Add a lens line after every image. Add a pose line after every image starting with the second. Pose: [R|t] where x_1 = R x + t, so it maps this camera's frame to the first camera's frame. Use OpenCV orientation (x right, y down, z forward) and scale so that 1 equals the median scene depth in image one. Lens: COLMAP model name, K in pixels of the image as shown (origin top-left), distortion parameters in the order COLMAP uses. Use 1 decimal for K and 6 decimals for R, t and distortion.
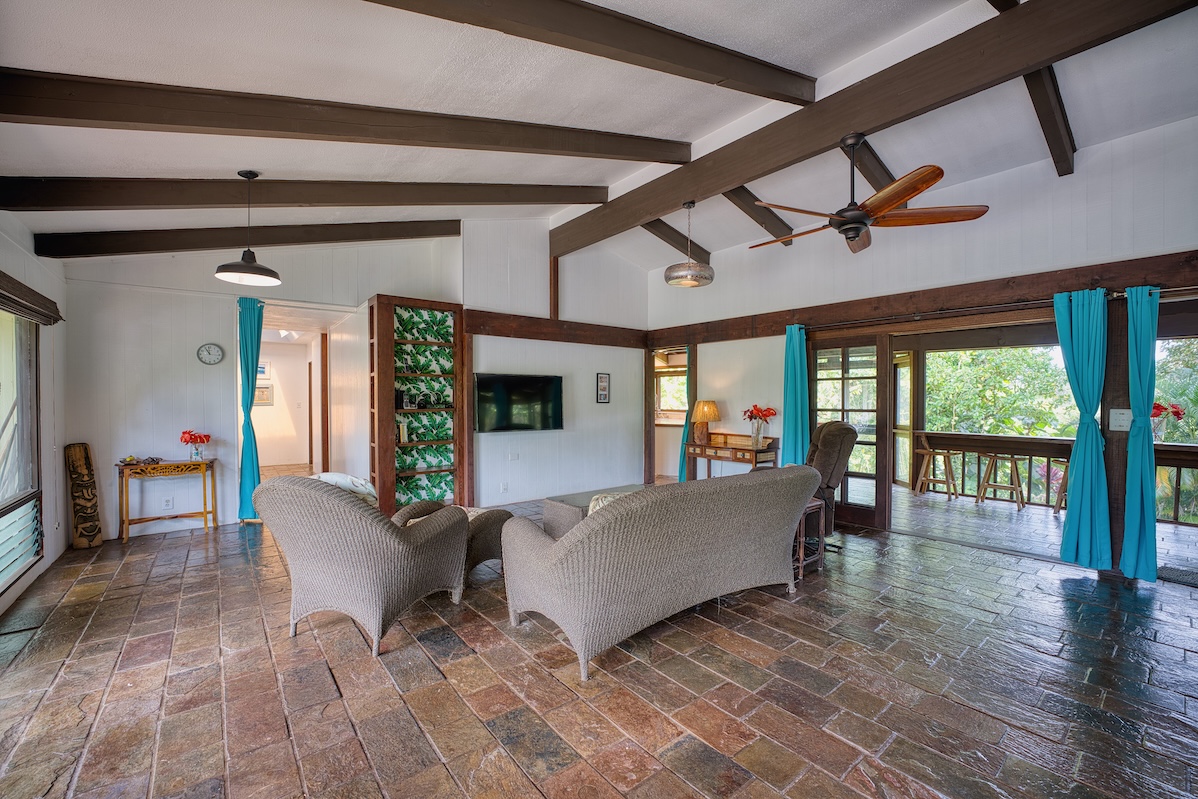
lens RADIAL K [[489.9, 0, 599.0], [0, 489.9, 399.5], [0, 0, 1]] dist [0.001371, 0.000084]
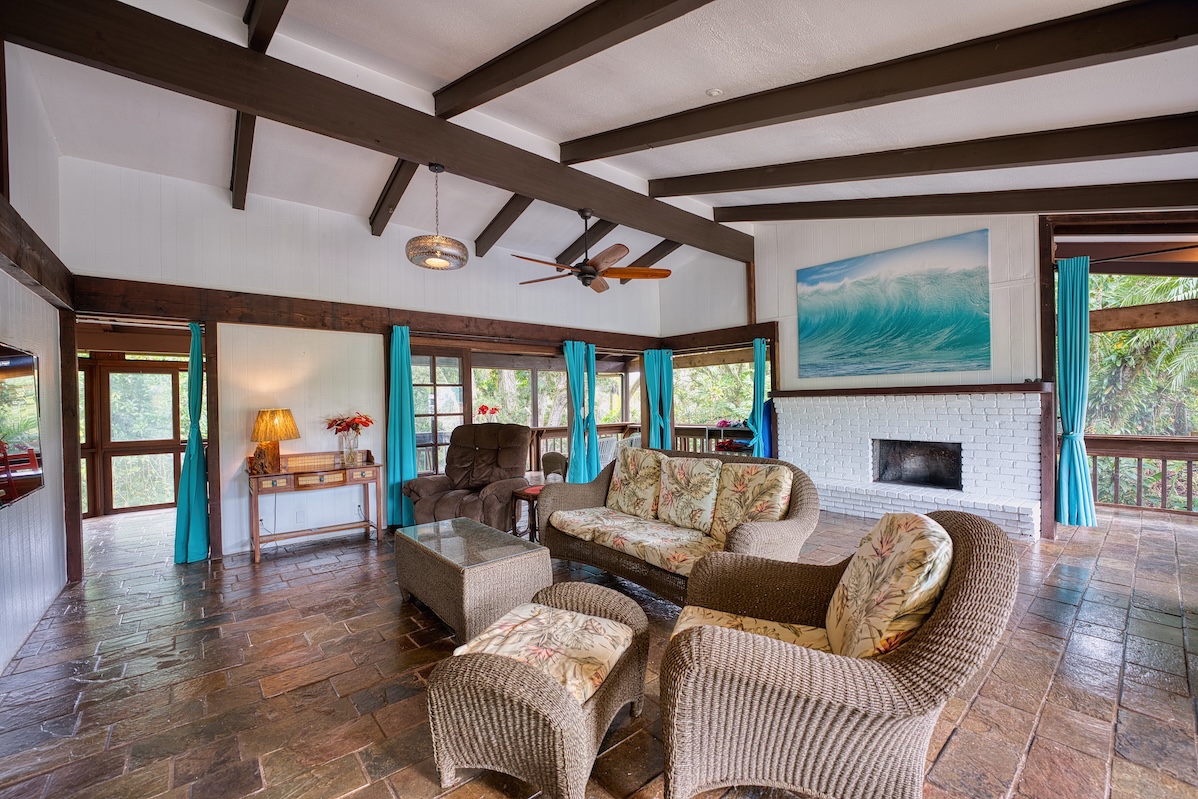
lens RADIAL K [[483.2, 0, 594.5], [0, 483.2, 401.6], [0, 0, 1]] dist [-0.023670, -0.000062]
pose [[-0.031273, -0.005427, 0.999496, -0.489906], [0.019444, 0.999793, 0.006037, -0.005429], [-0.999322, 0.019623, -0.031161, 0.604367]]
